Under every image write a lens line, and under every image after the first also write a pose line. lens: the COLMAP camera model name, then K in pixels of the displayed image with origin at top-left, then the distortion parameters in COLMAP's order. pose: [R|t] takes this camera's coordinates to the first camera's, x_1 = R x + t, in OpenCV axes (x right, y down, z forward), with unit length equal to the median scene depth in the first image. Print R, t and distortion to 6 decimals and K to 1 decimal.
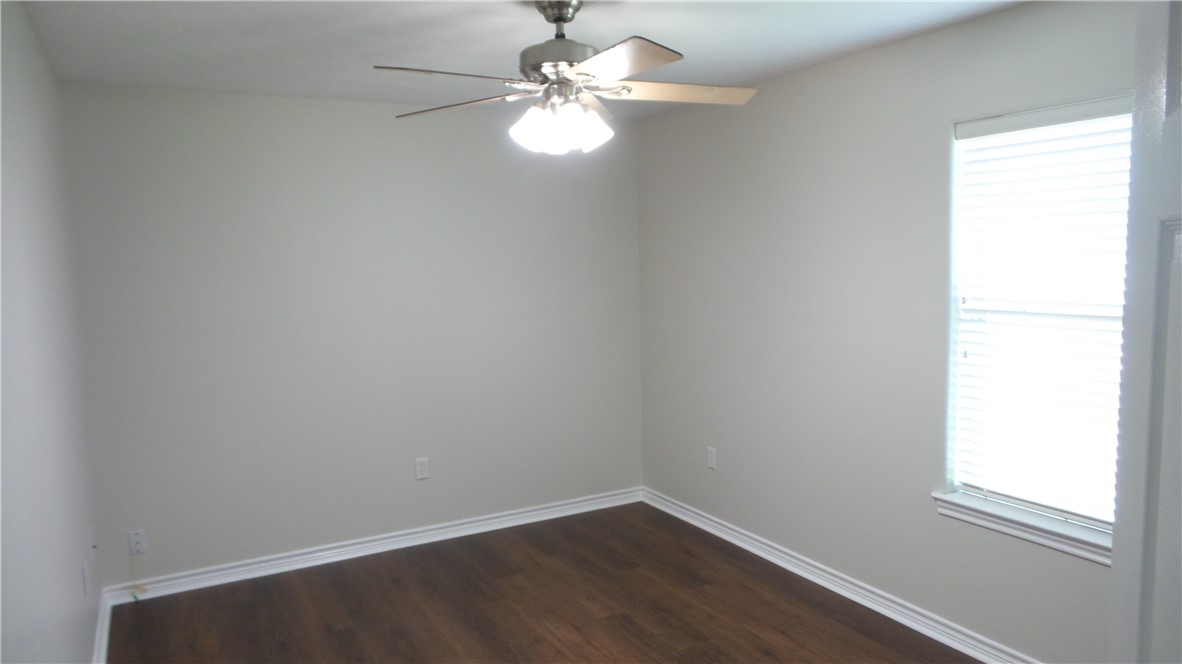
lens RADIAL K [[813.4, 0, 591.0], [0, 813.4, 332.0], [0, 0, 1]] dist [0.003836, 0.002120]
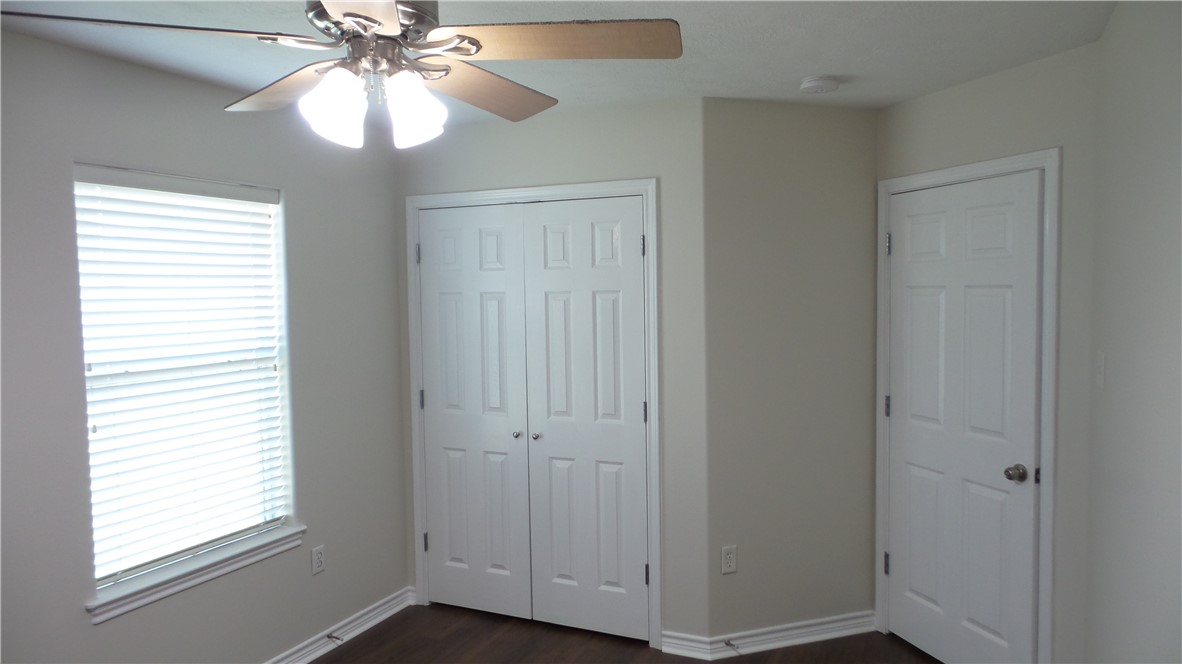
lens RADIAL K [[813.4, 0, 591.0], [0, 813.4, 332.0], [0, 0, 1]] dist [0.003836, 0.002120]
pose [[-0.591559, -0.004338, 0.806250, -0.559646], [0.117170, 0.988907, 0.091290, -0.093047], [-0.797702, 0.148472, -0.584488, 1.081672]]
